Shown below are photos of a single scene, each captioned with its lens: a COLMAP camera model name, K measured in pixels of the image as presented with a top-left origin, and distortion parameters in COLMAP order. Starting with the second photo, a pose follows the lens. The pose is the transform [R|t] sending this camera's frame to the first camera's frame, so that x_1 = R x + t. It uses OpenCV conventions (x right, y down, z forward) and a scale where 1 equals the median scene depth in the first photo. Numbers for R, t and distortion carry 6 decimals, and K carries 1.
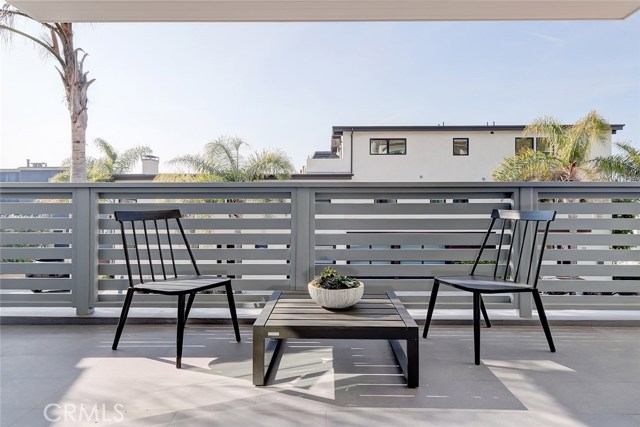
lens RADIAL K [[379.8, 0, 320.4], [0, 379.8, 213.8], [0, 0, 1]] dist [0.005059, 0.000432]
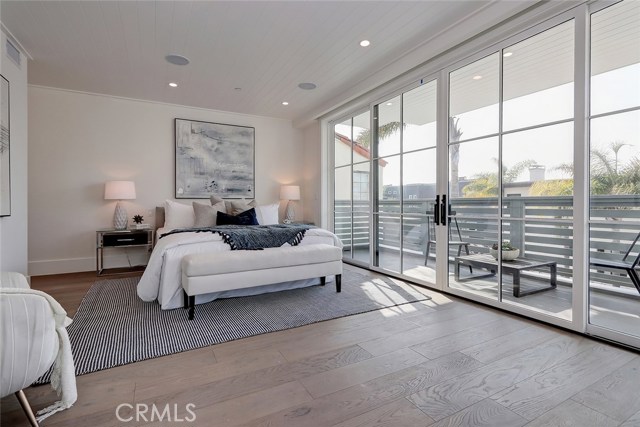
lens RADIAL K [[328.4, 0, 320.2], [0, 328.4, 211.5], [0, 0, 1]] dist [0.000190, -0.000050]
pose [[0.494411, 0.011629, -0.869150, 0.147405], [-0.020897, 0.999781, 0.001489, 0.000324], [0.868977, 0.017427, 0.494546, -0.101553]]
